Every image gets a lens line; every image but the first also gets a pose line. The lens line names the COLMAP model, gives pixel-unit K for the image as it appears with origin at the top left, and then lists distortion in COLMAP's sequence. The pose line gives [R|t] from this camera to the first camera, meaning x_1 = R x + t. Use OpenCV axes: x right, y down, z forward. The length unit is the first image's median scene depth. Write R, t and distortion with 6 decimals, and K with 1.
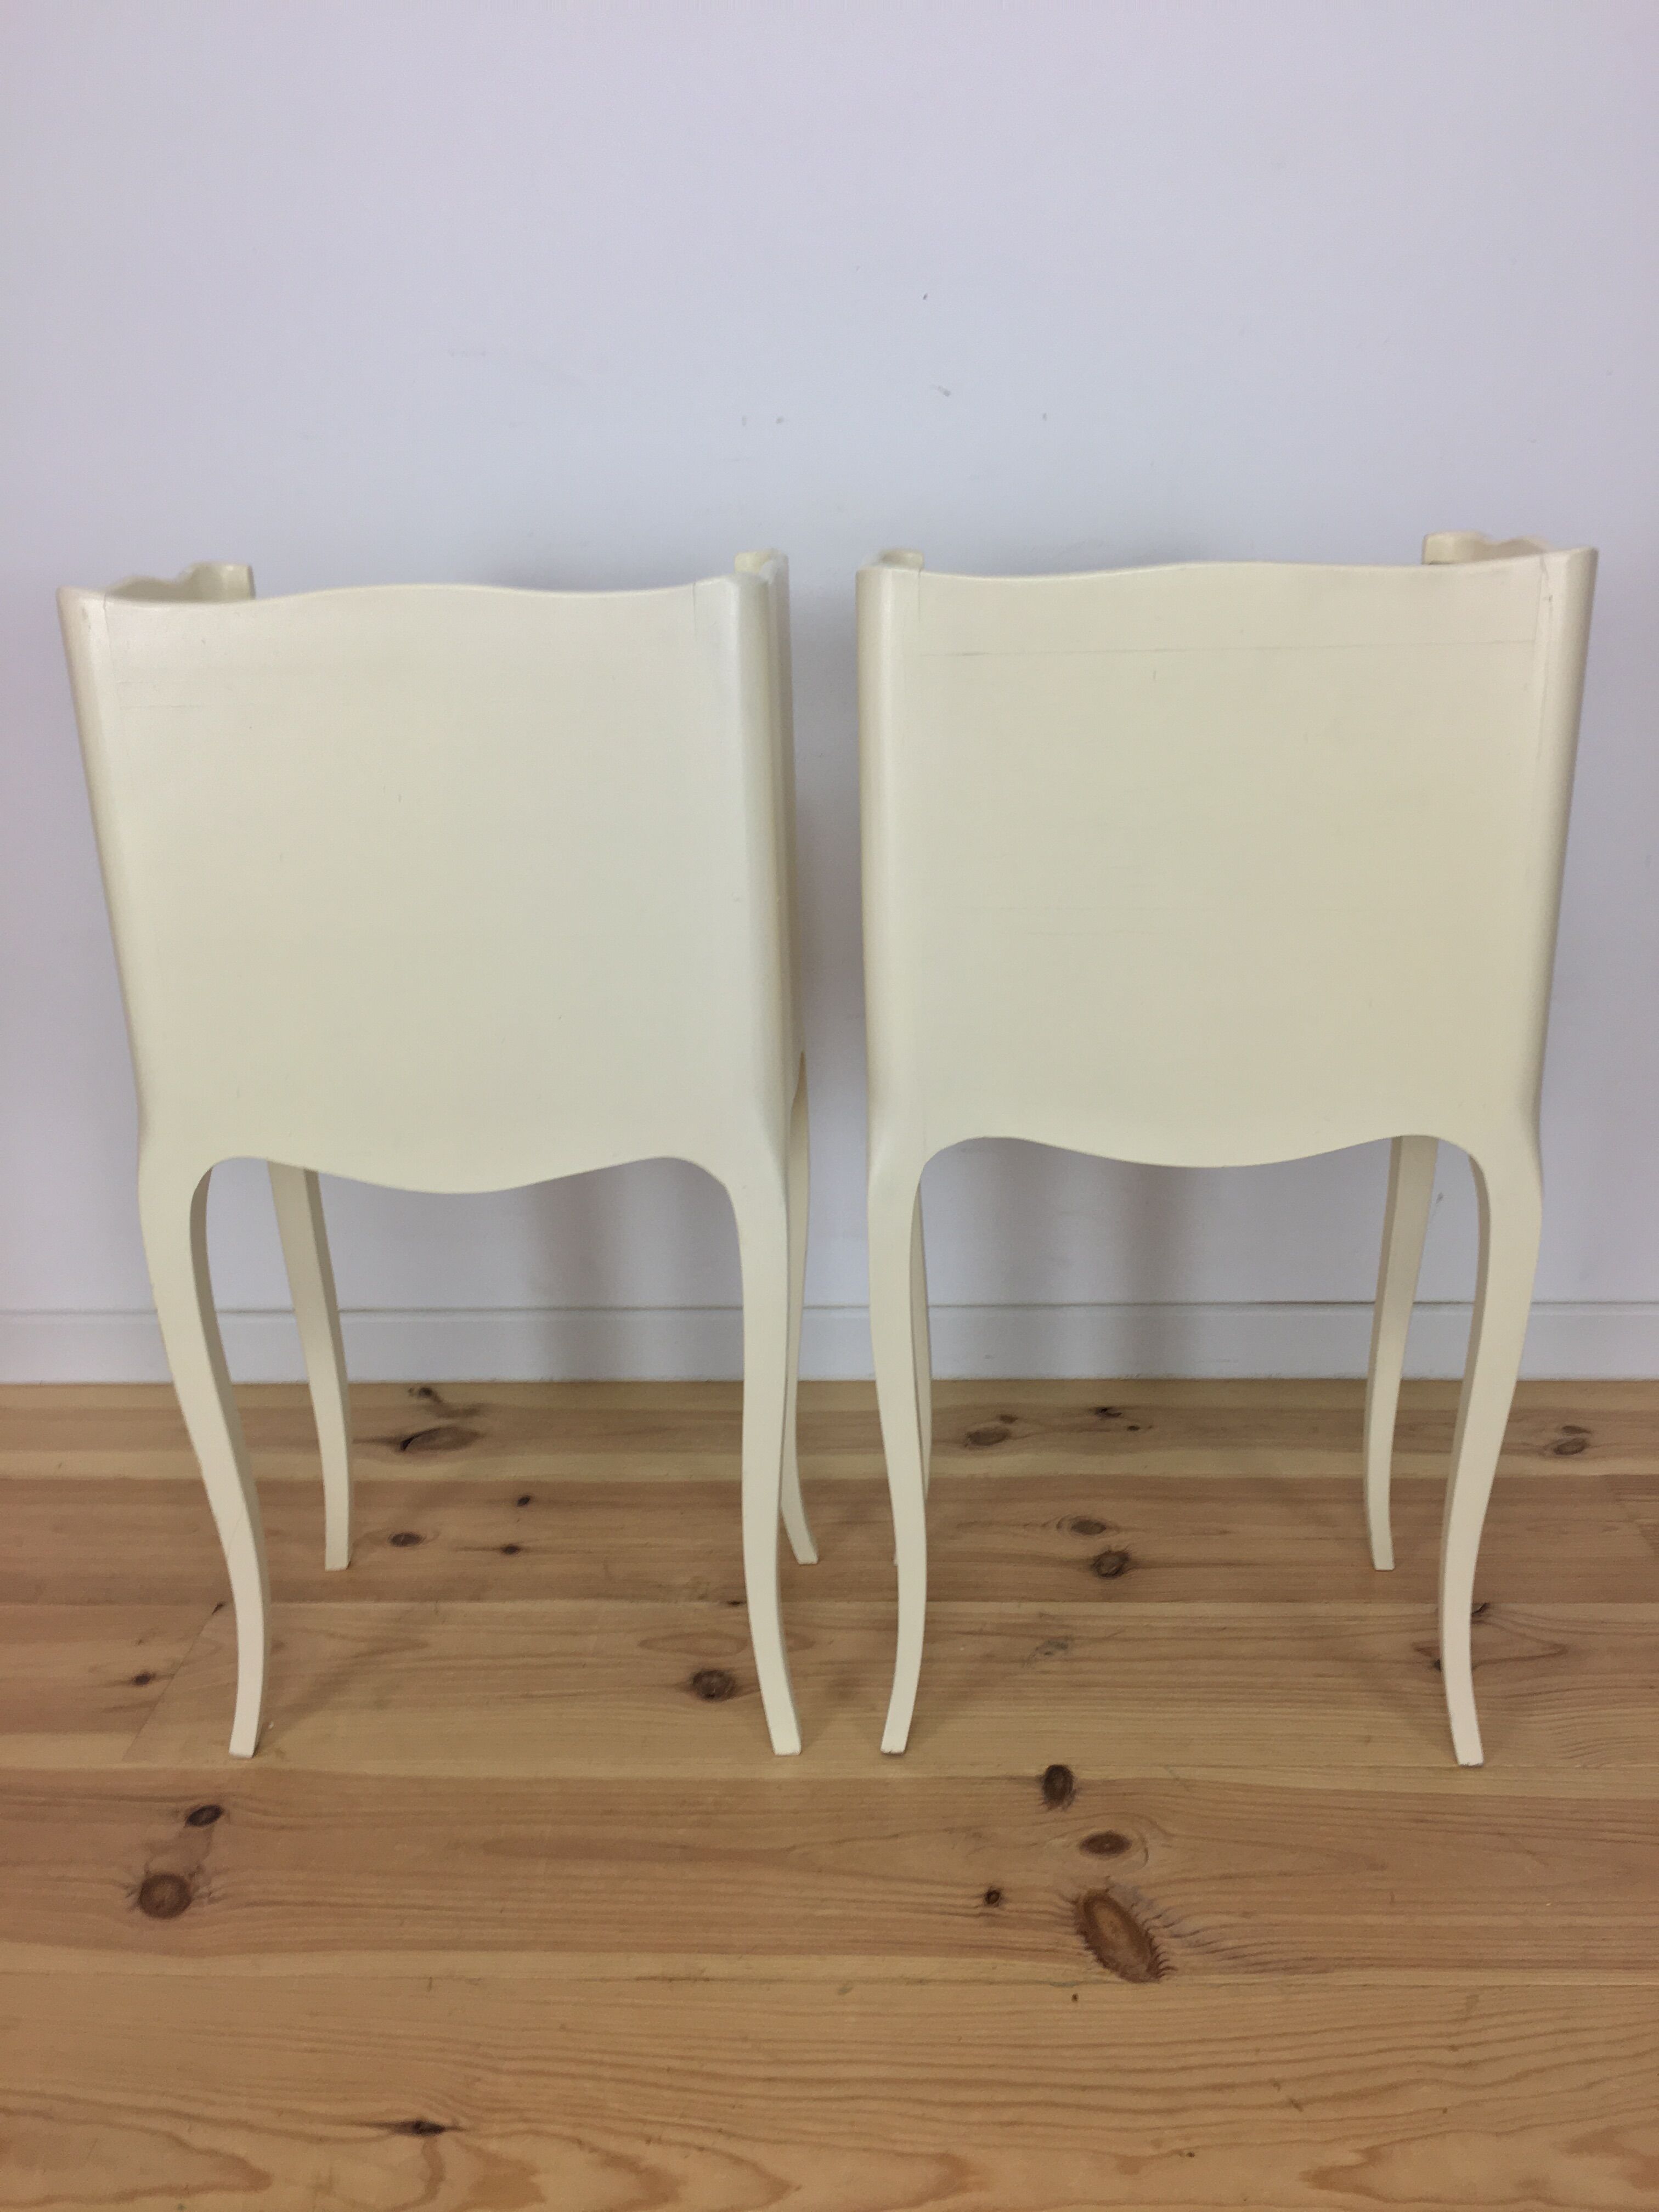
lens RADIAL K [[1901.8, 0, 824.7], [0, 1901.8, 1088.9], [0, 0, 1]] dist [0.074604, -0.122836]
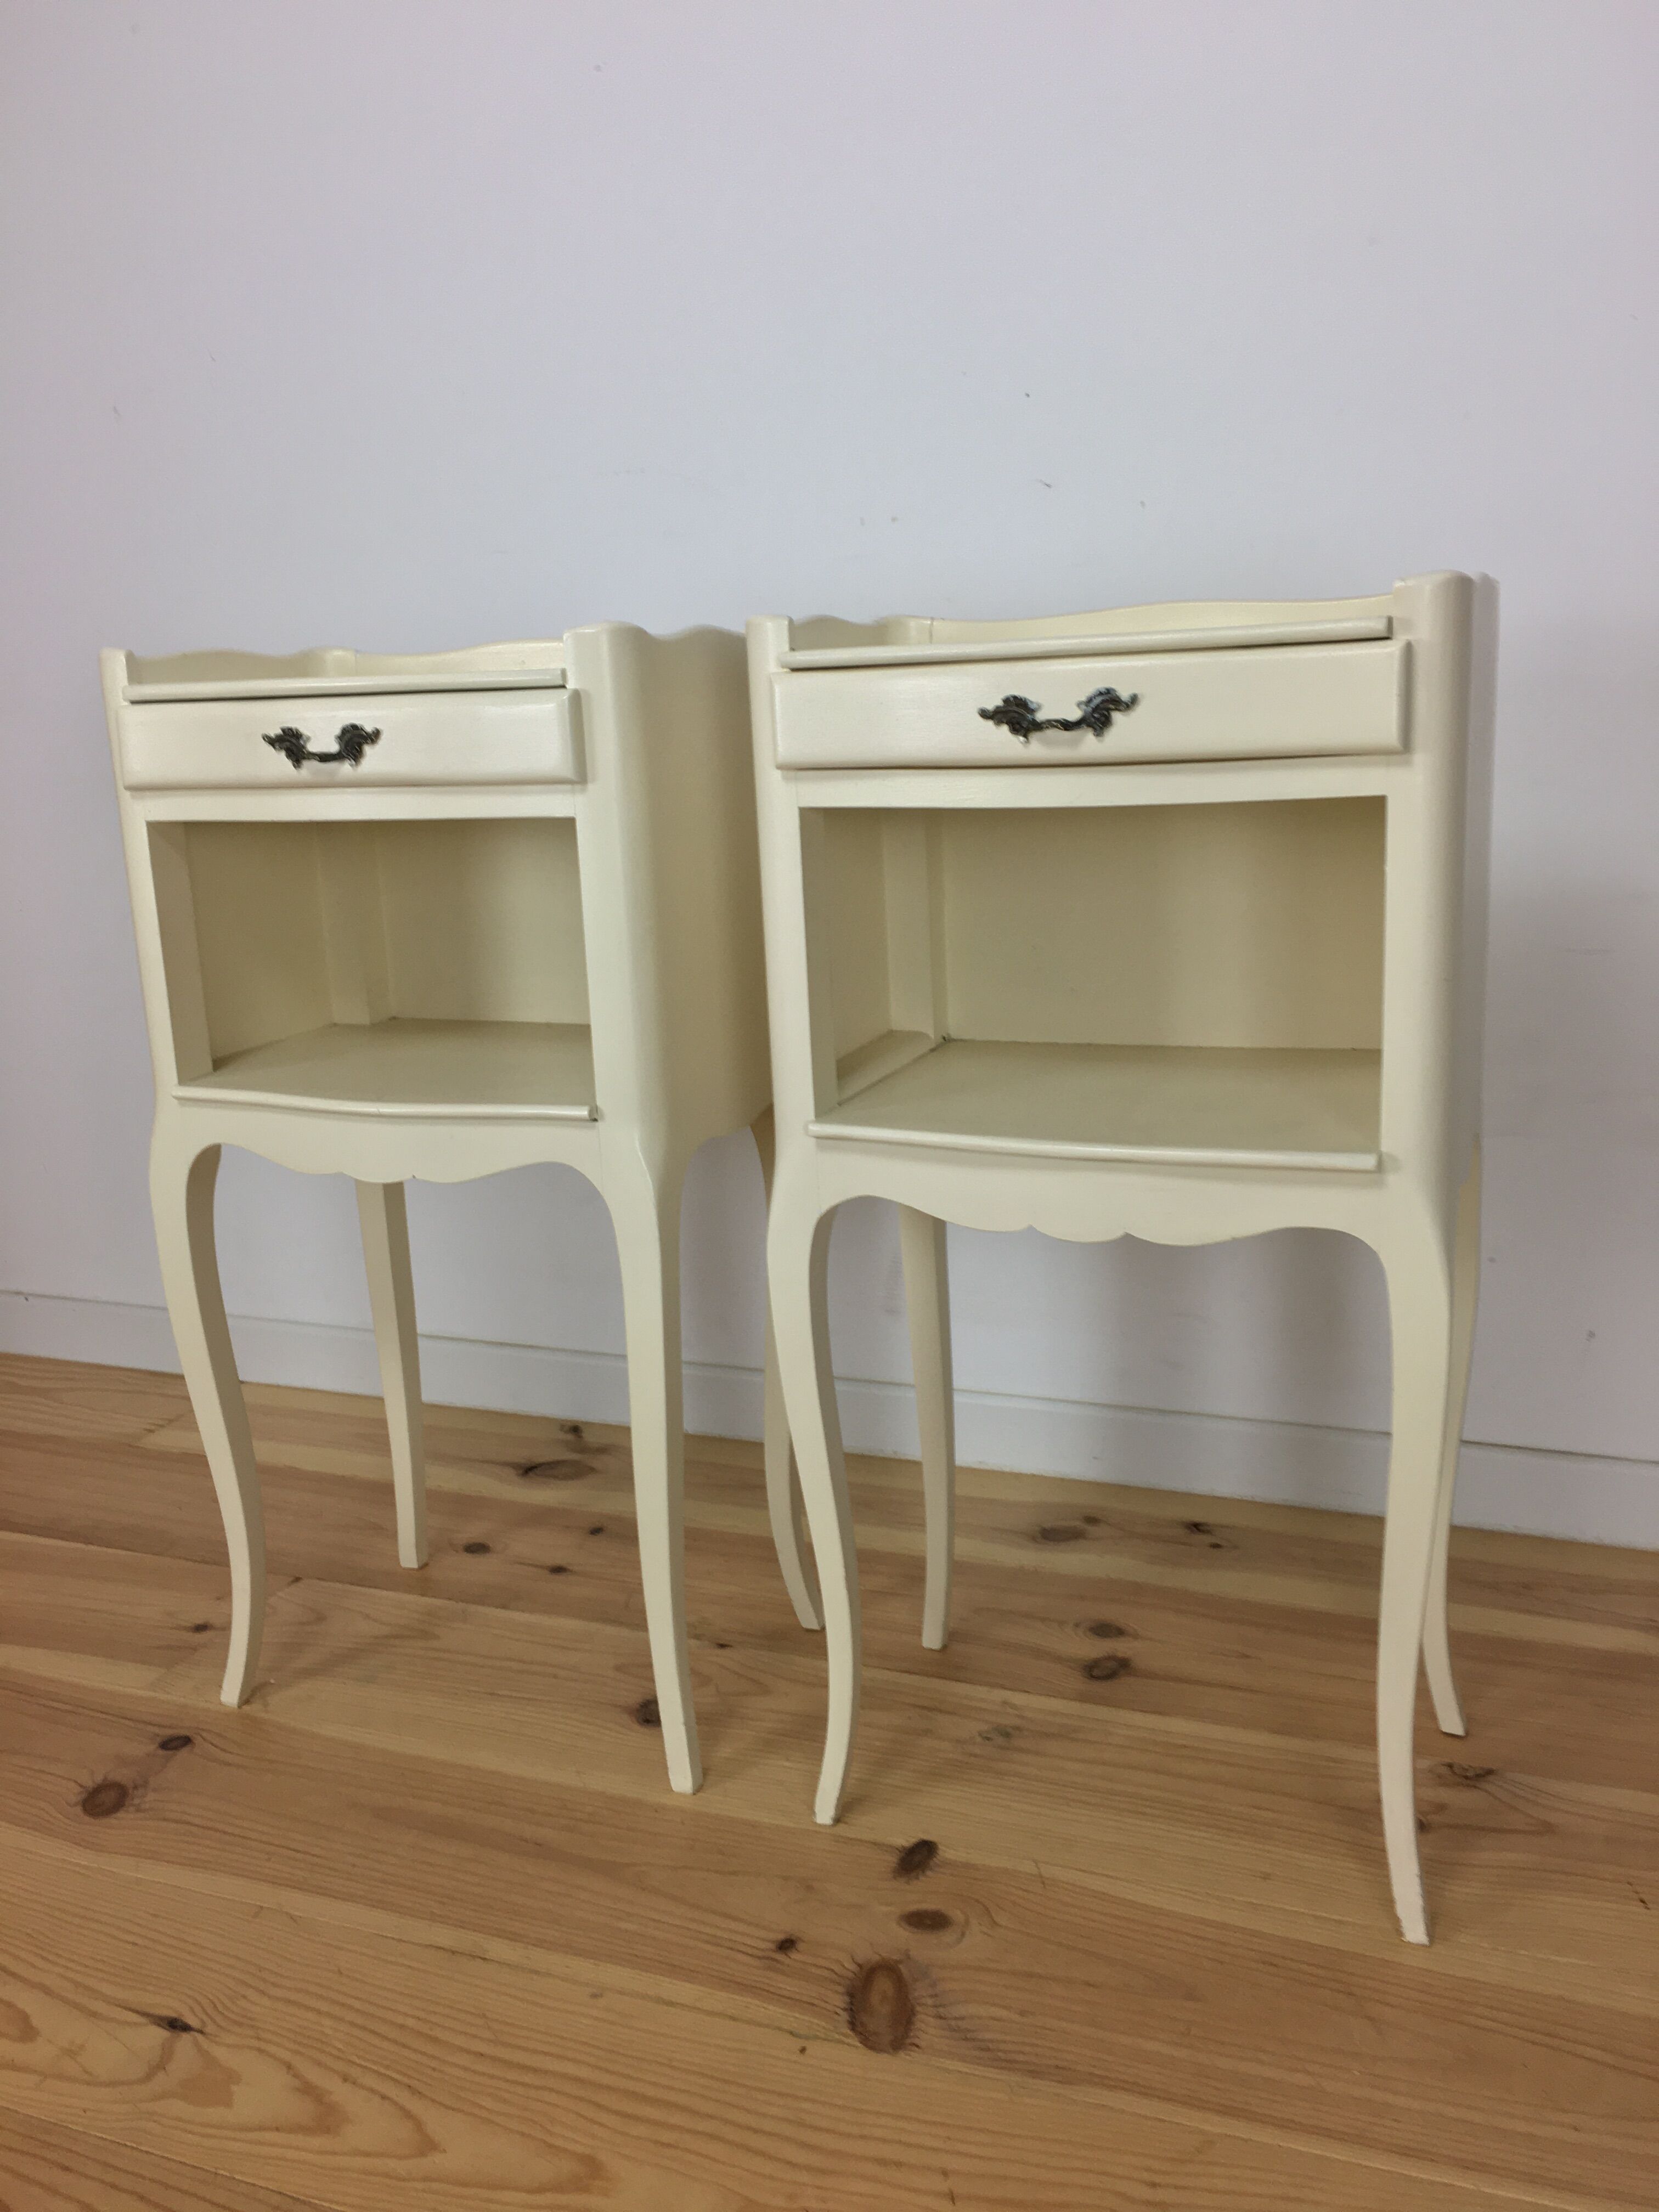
lens RADIAL K [[1901.8, 0, 825.7], [0, 1901.8, 1106.4], [0, 0, 1]] dist [0.074604, -0.122836]
pose [[0.944111, 0.058338, -0.324424, 0.396464], [-0.083151, 0.994535, -0.063139, 0.054116], [0.318967, 0.086587, 0.943802, 0.041129]]
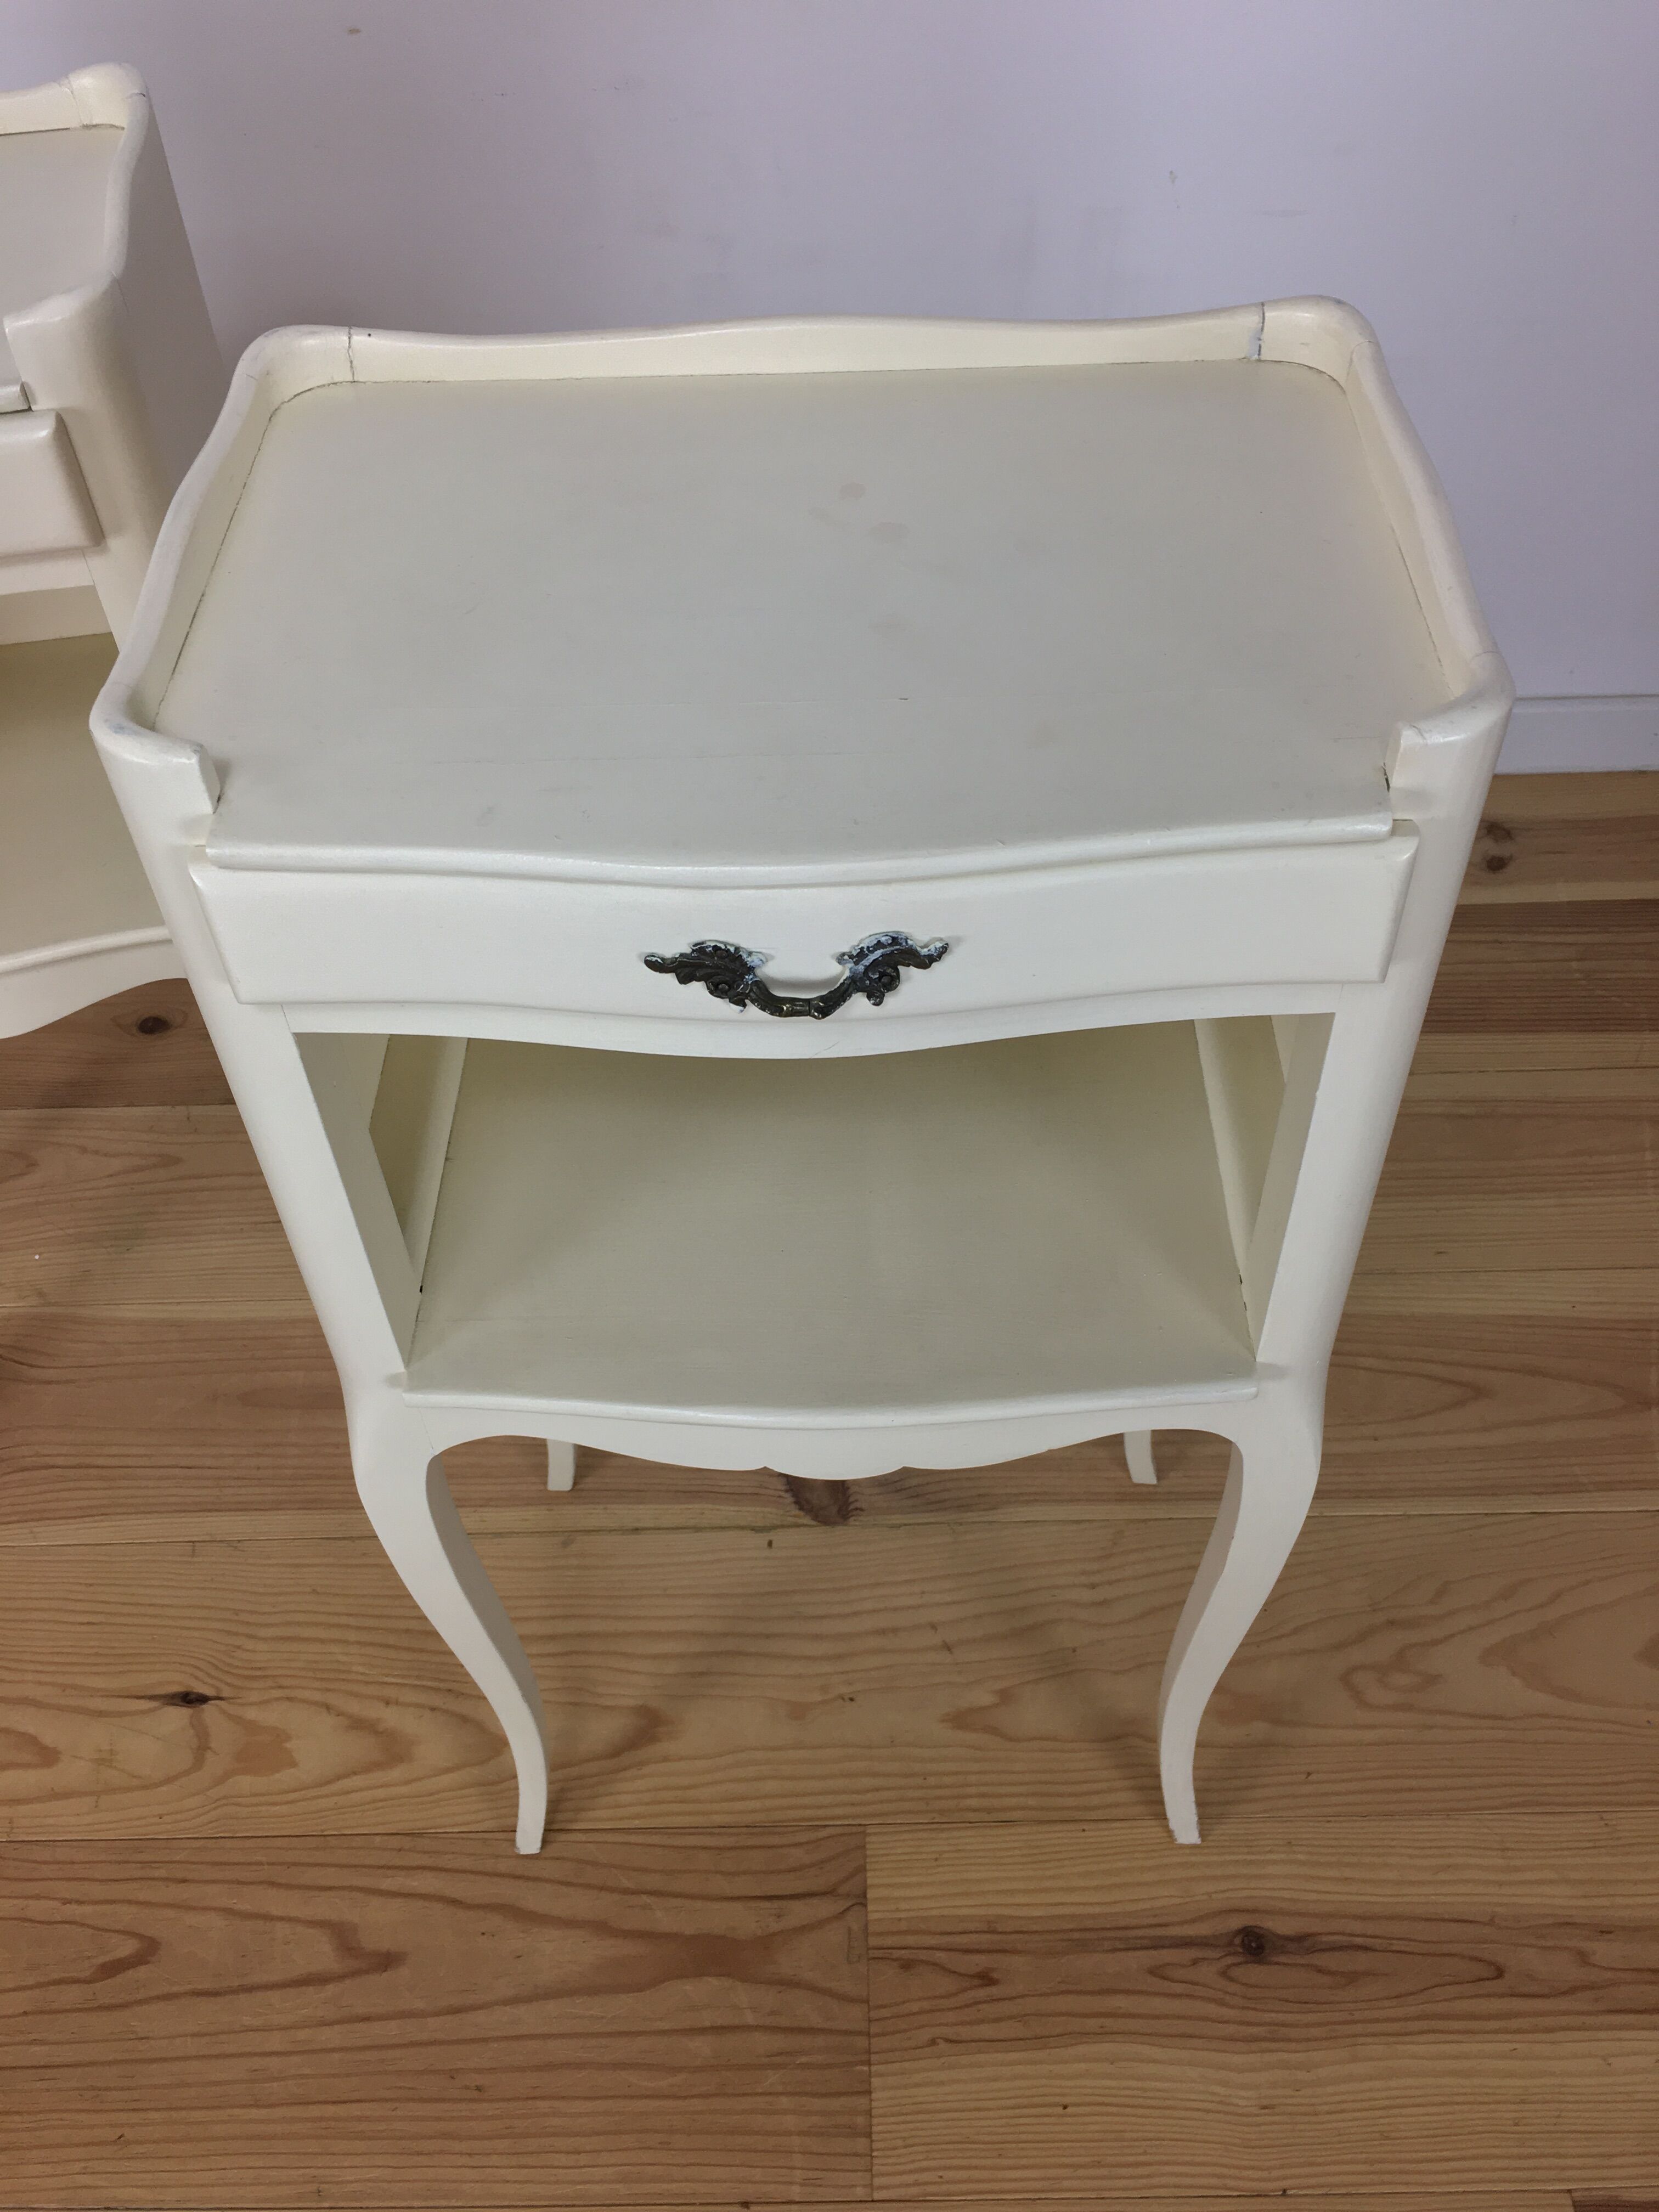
lens RADIAL K [[1901.8, 0, 828.2], [0, 1901.8, 1114.6], [0, 0, 1]] dist [0.074604, -0.122836]
pose [[0.998879, -0.038578, 0.027430, 0.132411], [0.019628, 0.864872, 0.501609, -0.283623], [-0.043075, -0.500508, 0.864659, 0.143834]]
